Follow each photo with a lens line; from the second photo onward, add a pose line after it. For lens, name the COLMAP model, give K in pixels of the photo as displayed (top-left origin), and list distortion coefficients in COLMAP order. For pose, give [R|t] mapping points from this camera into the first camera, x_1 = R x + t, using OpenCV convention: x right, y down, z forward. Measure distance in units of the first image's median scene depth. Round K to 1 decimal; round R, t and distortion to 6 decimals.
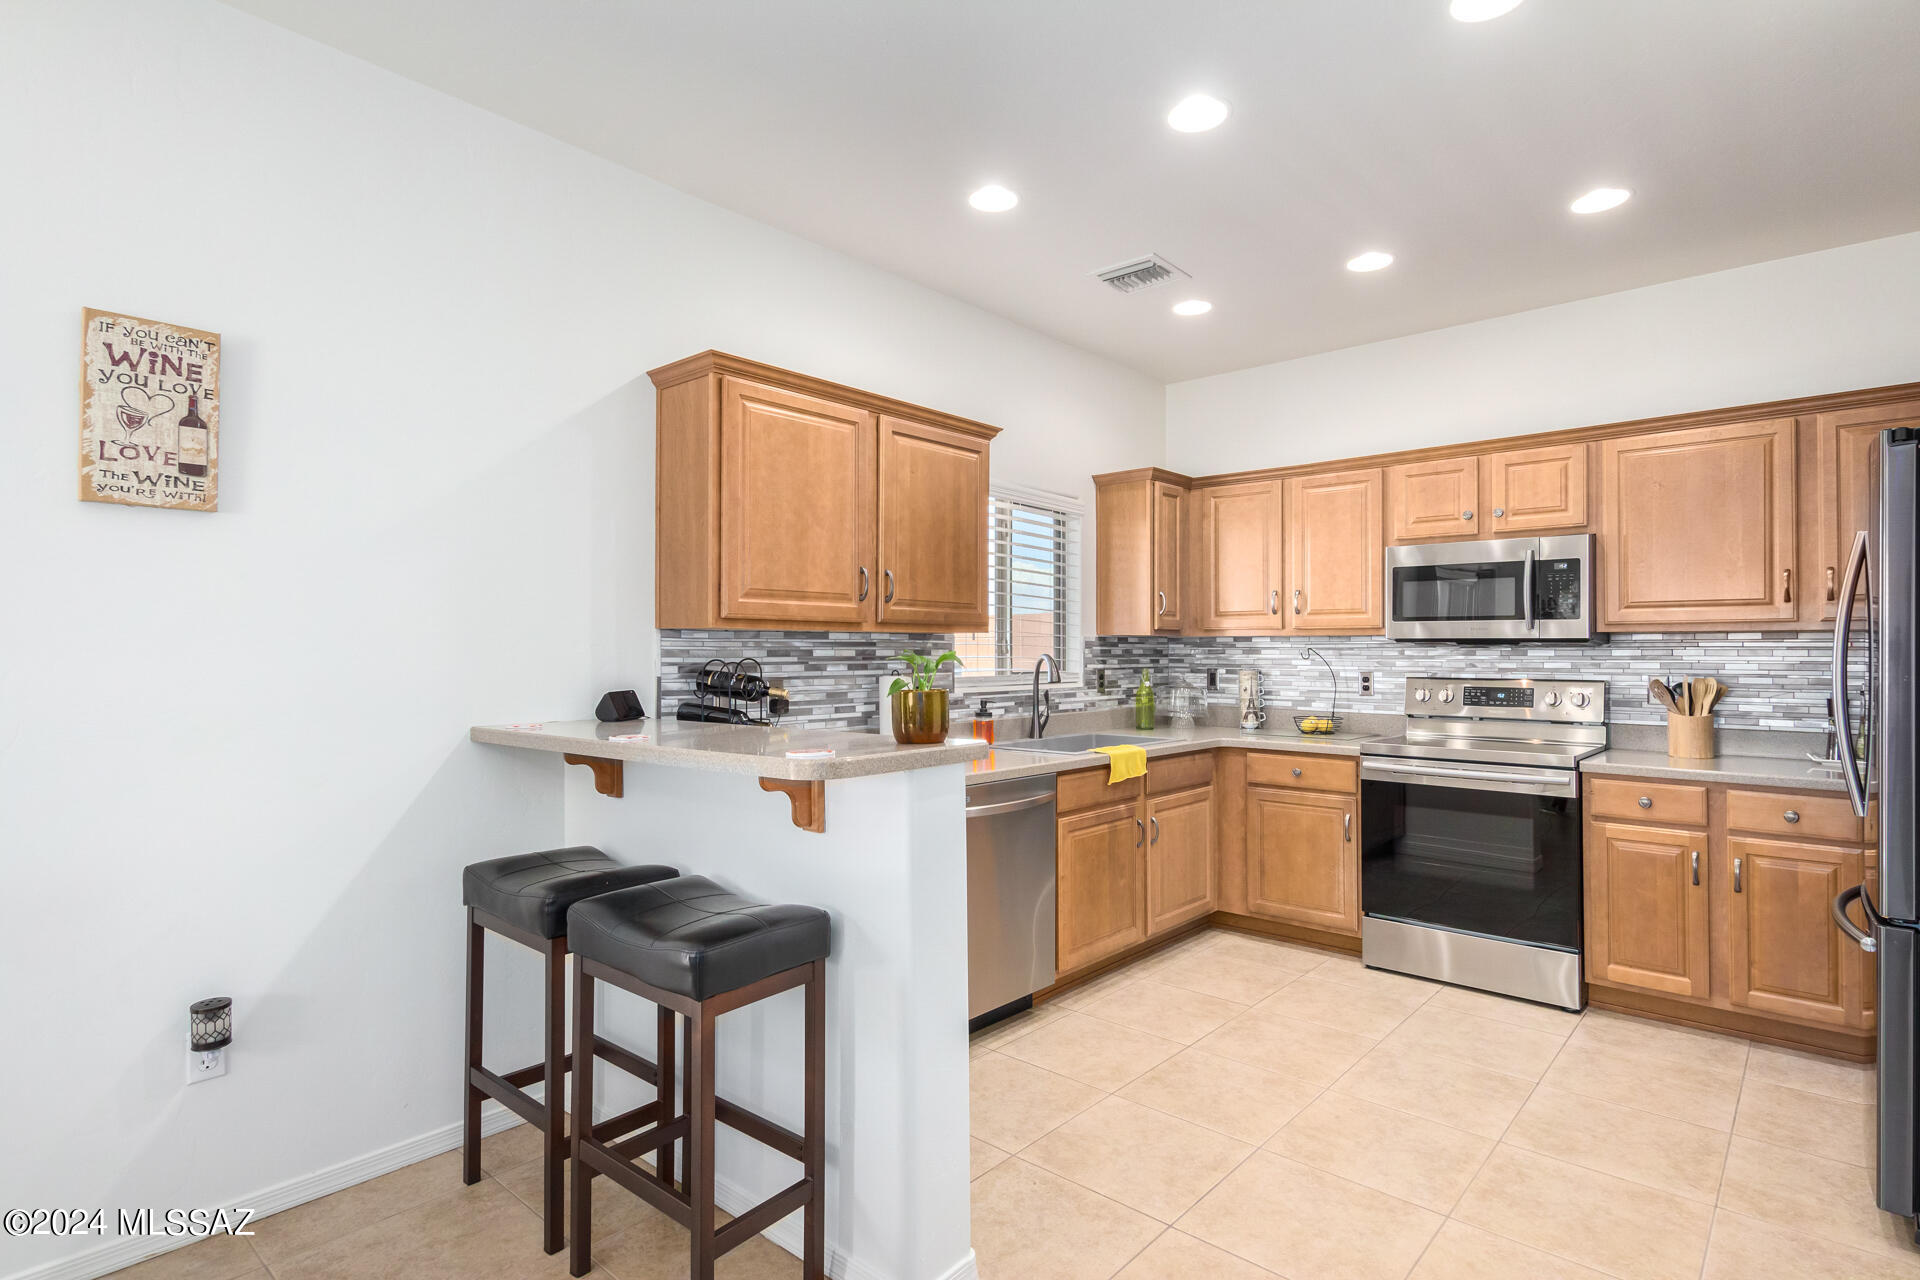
lens RADIAL K [[942.3, 0, 960.4], [0, 942.3, 636.5], [0, 0, 1]] dist [0.017212, -0.007726]
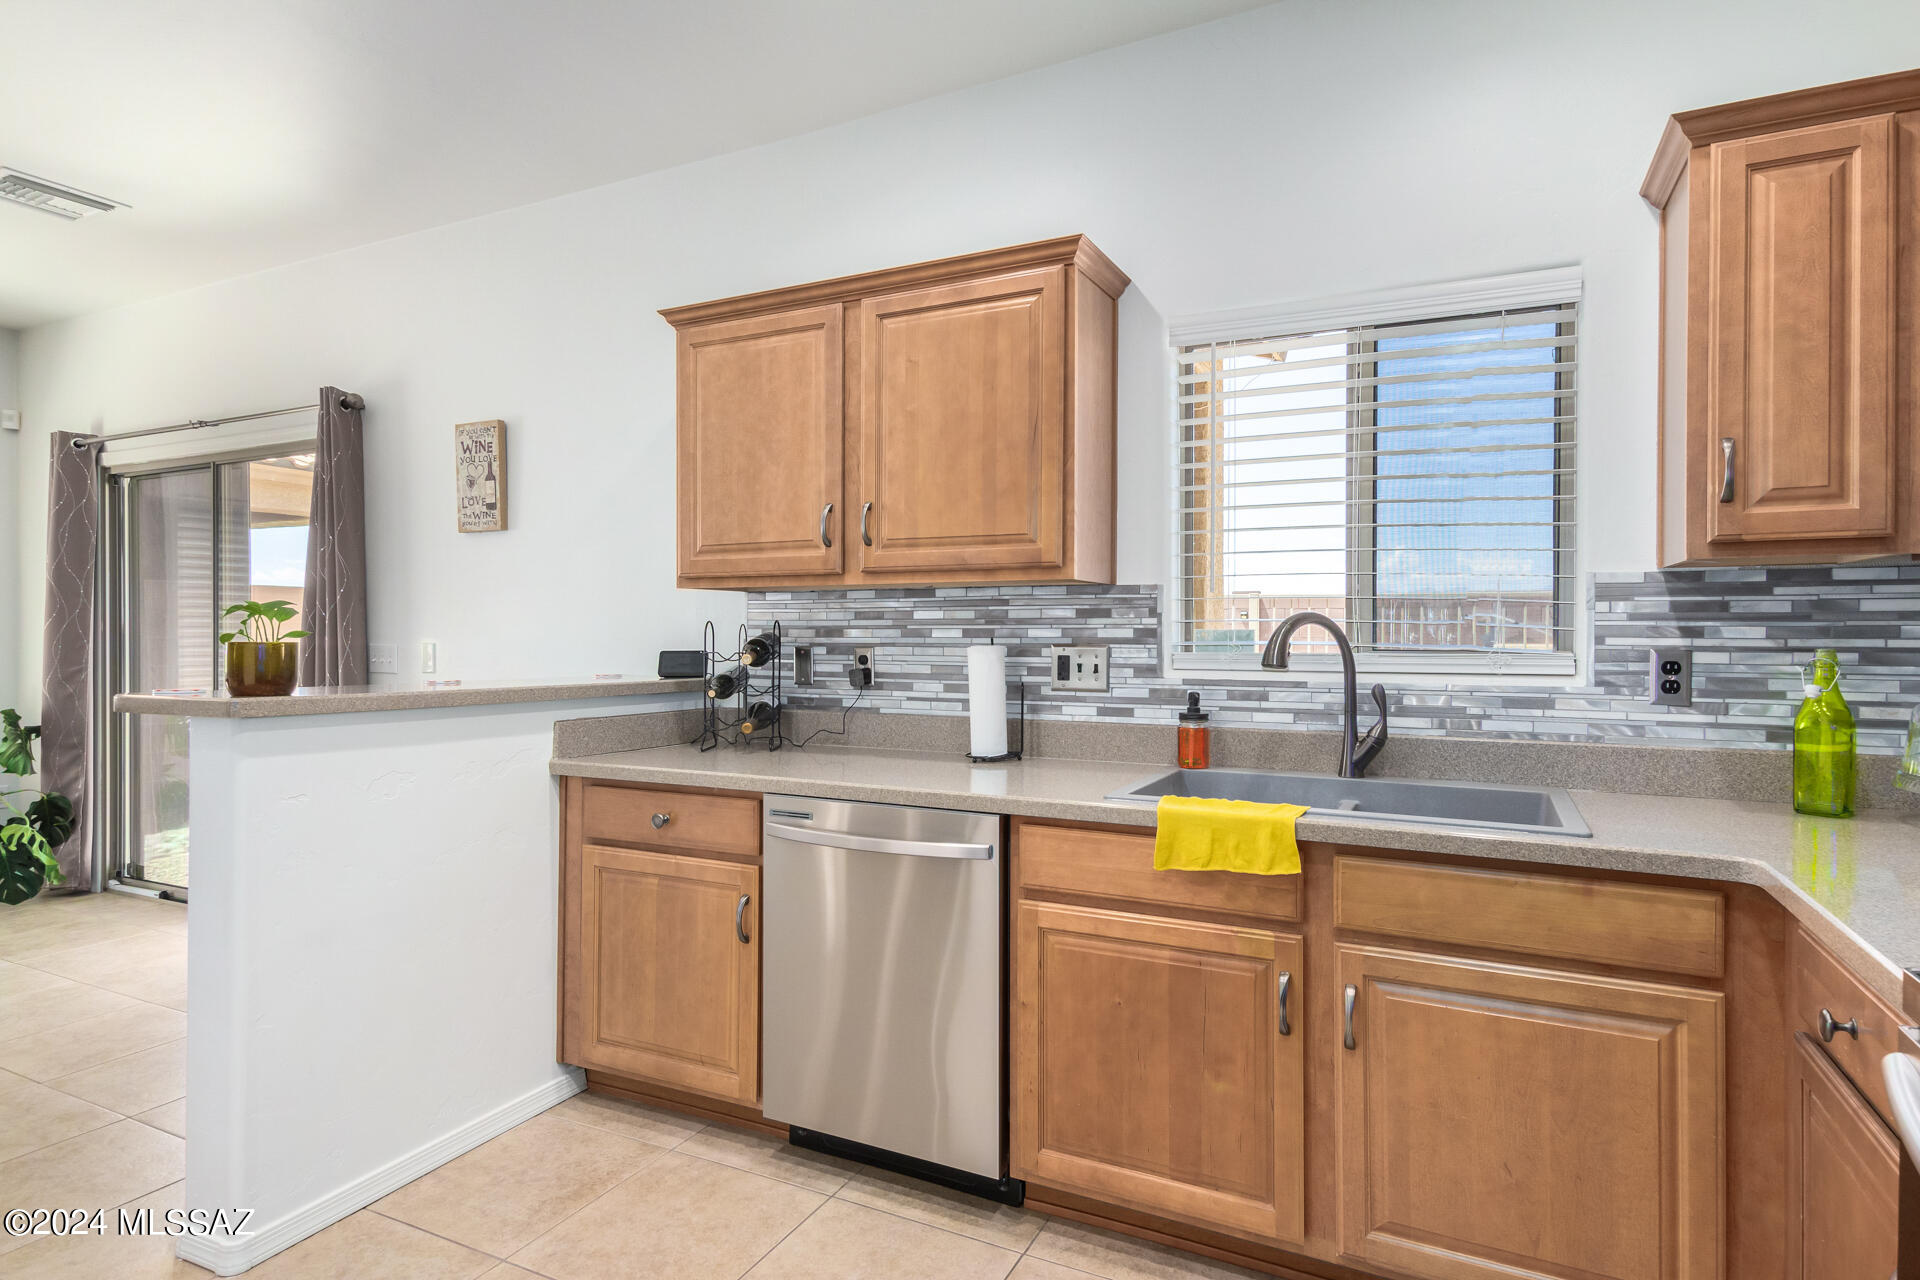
lens RADIAL K [[988.7, 0, 999.0], [0, 988.7, 632.8], [0, 0, 1]] dist [0.015795, -0.000258]
pose [[0.291409, -0.002112, -0.956596, 1.095089], [0.012006, 0.999927, 0.001450, 0.052558], [0.956523, -0.011907, 0.291413, 1.331985]]
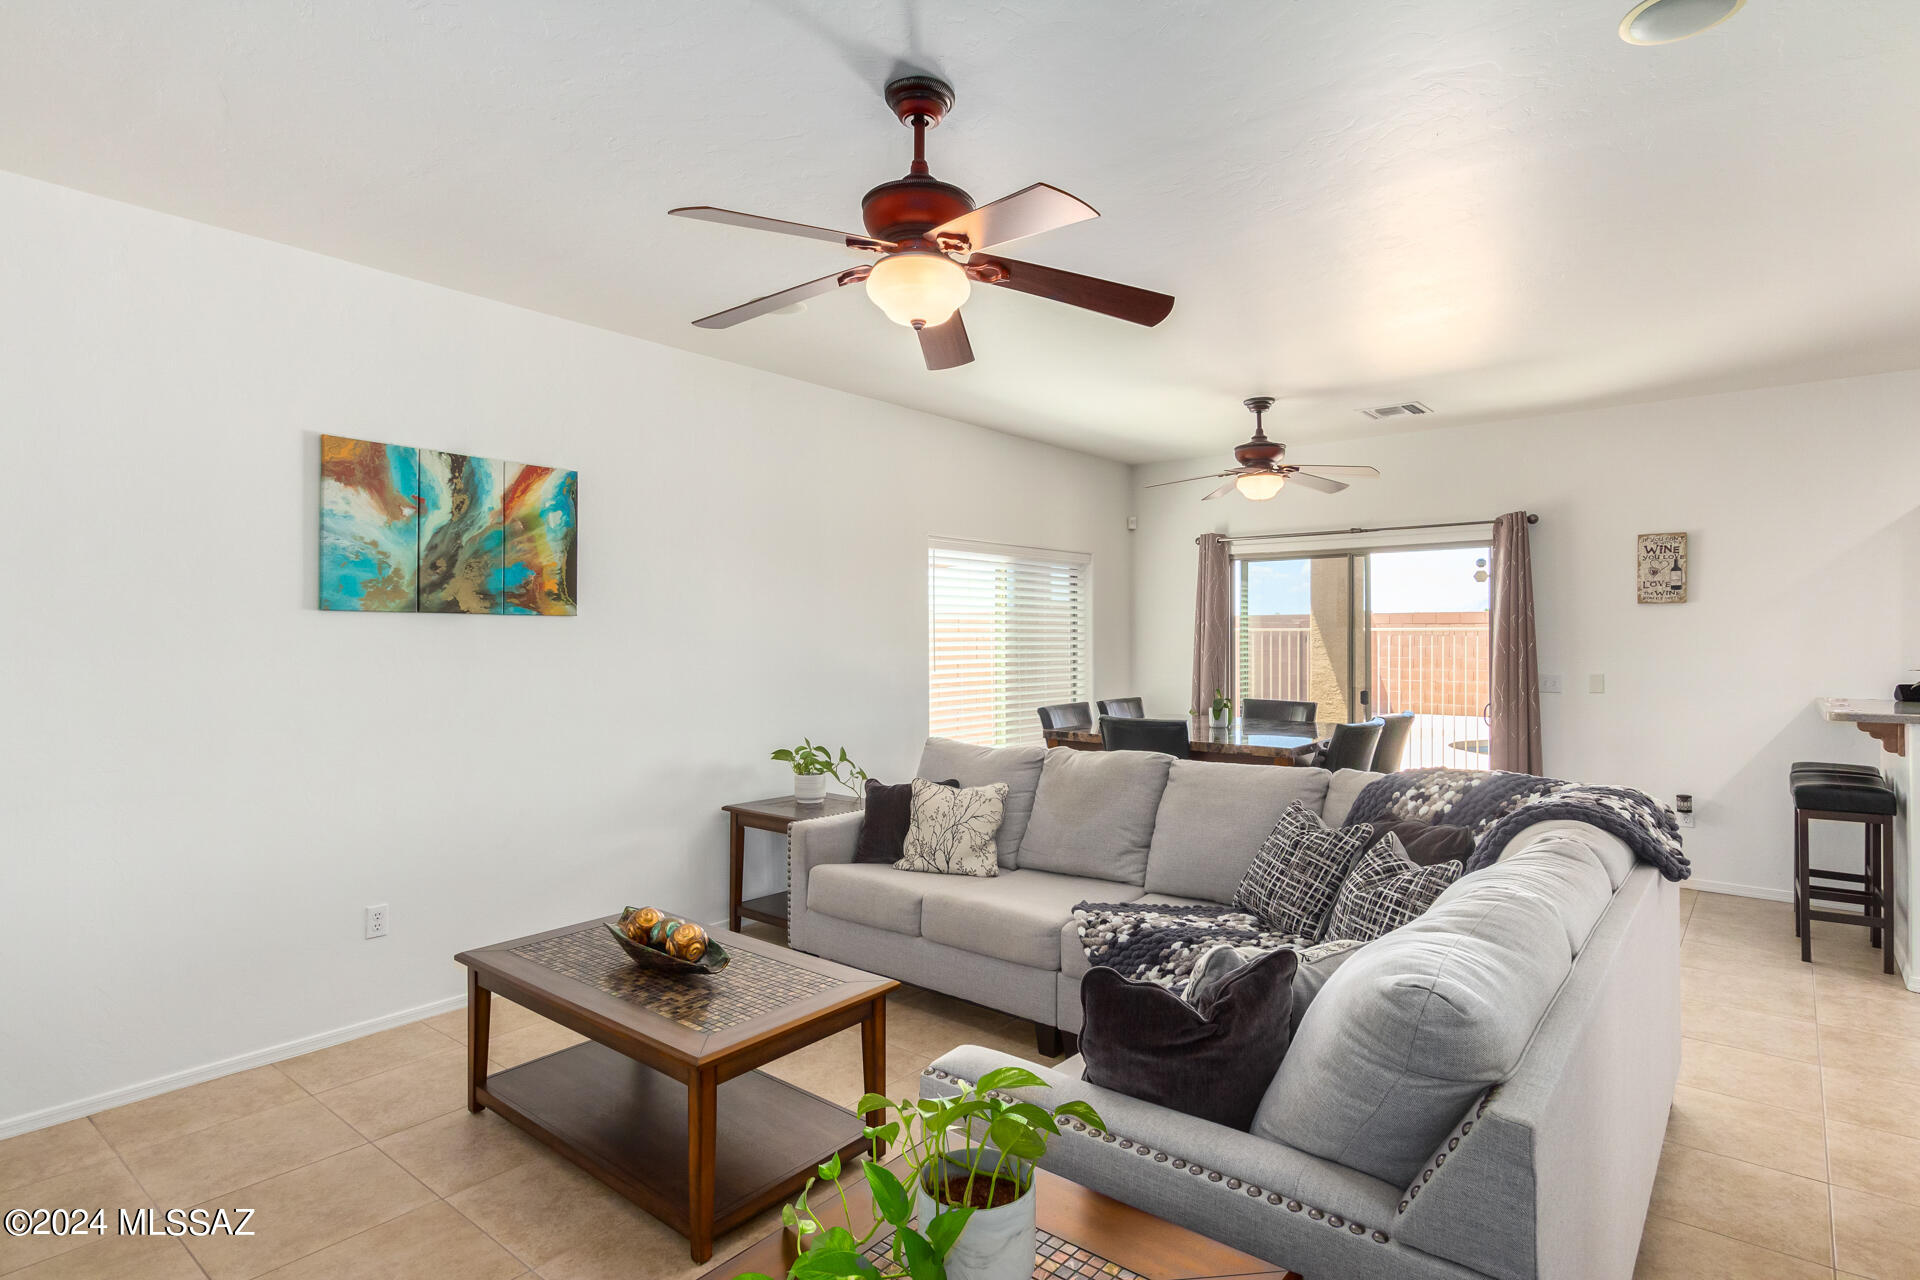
lens RADIAL K [[997.5, 0, 978.5], [0, 997.5, 643.2], [0, 0, 1]] dist [0.032936, -0.000961]
pose [[0.063615, 0.004361, -0.997965, 1.804961], [0.012396, 0.999910, 0.005160, -0.061233], [0.997898, -0.012699, 0.063555, -1.059680]]
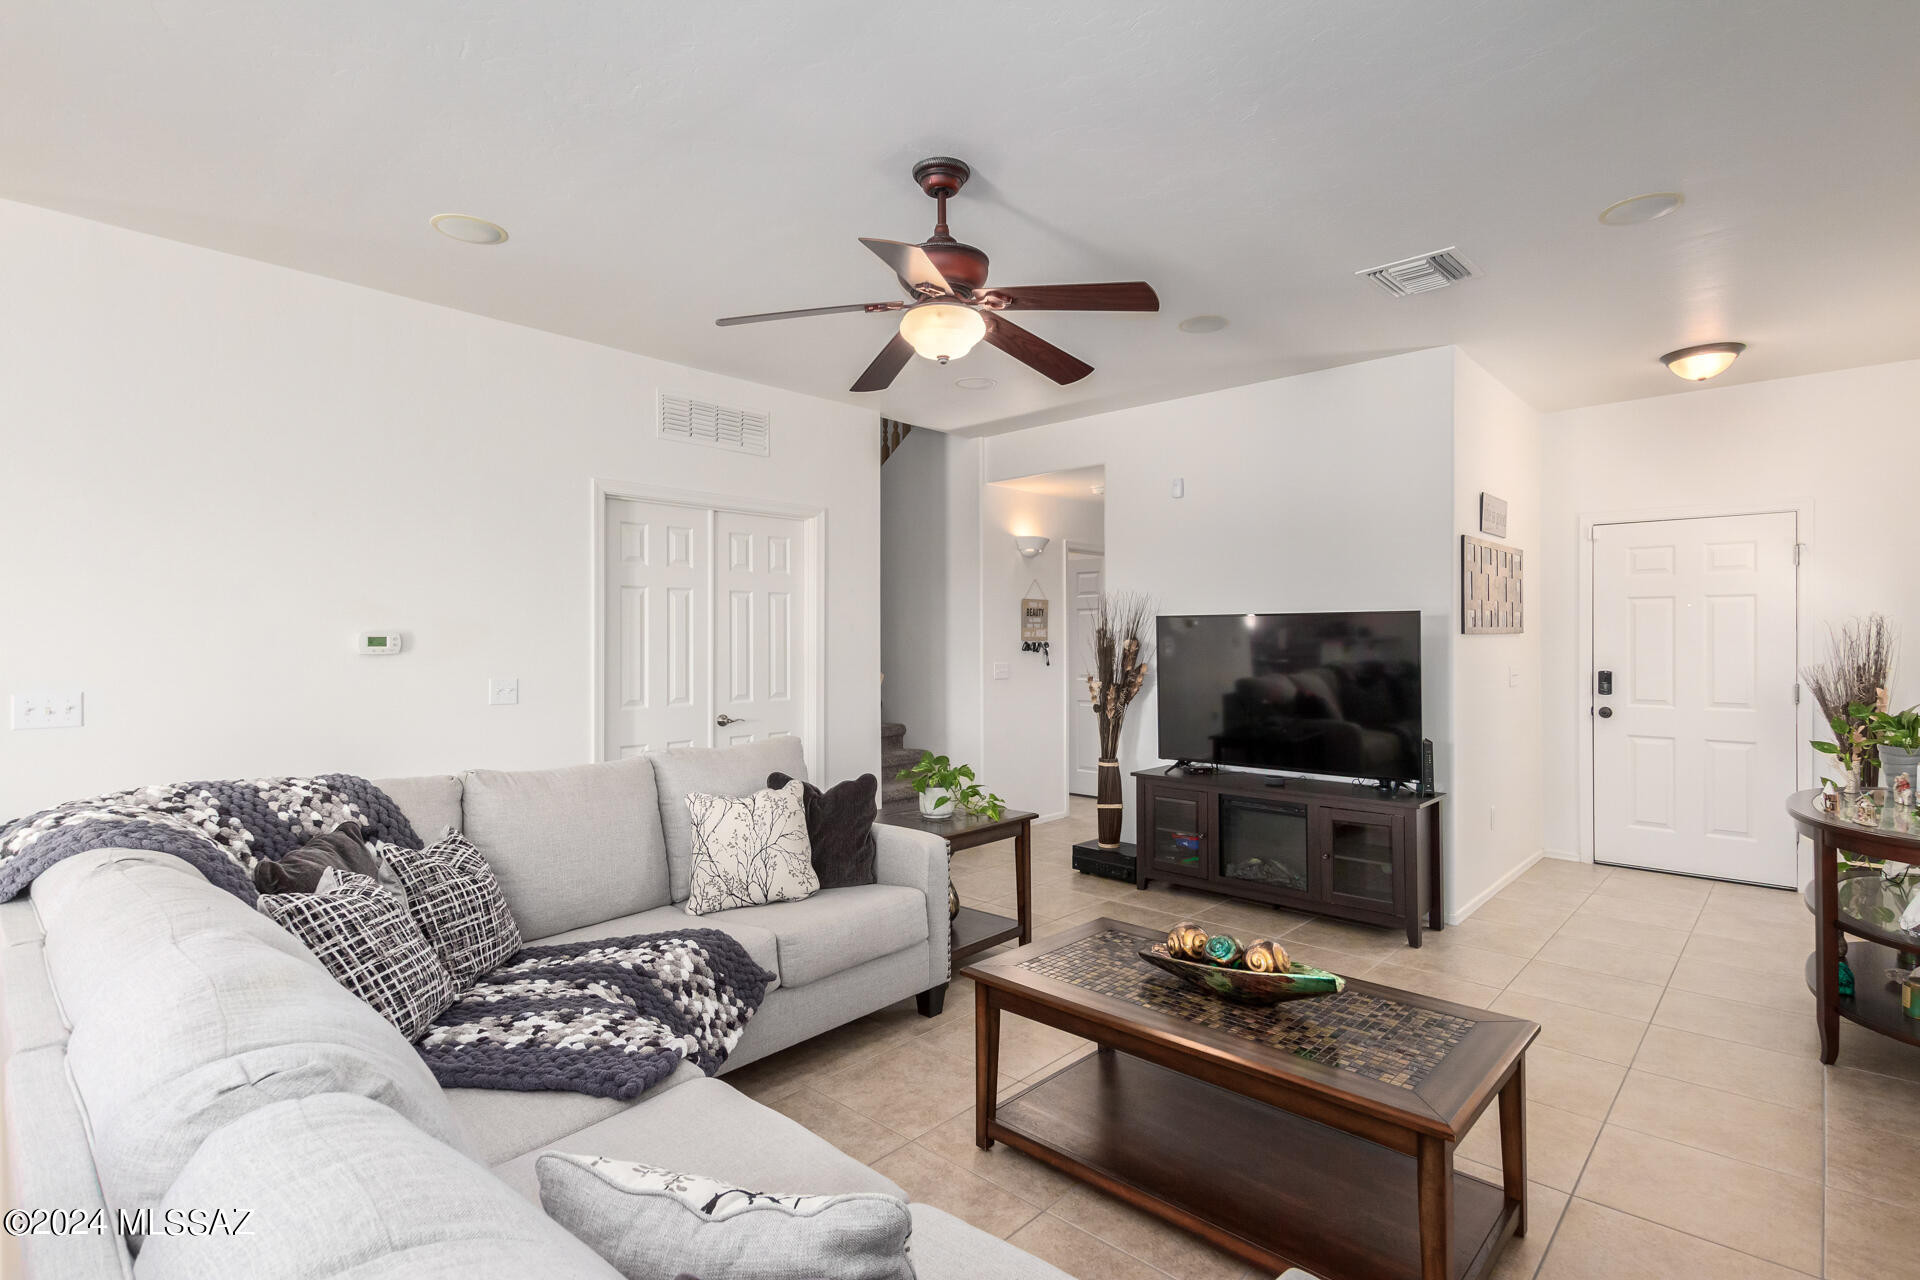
lens RADIAL K [[942.3, 0, 960.4], [0, 942.3, 636.5], [0, 0, 1]] dist [0.017212, -0.007726]
pose [[0.010058, -0.002583, 0.999946, -0.725423], [-0.010323, 0.999943, 0.002687, -0.040258], [-0.999896, -0.010349, 0.010030, -1.092609]]
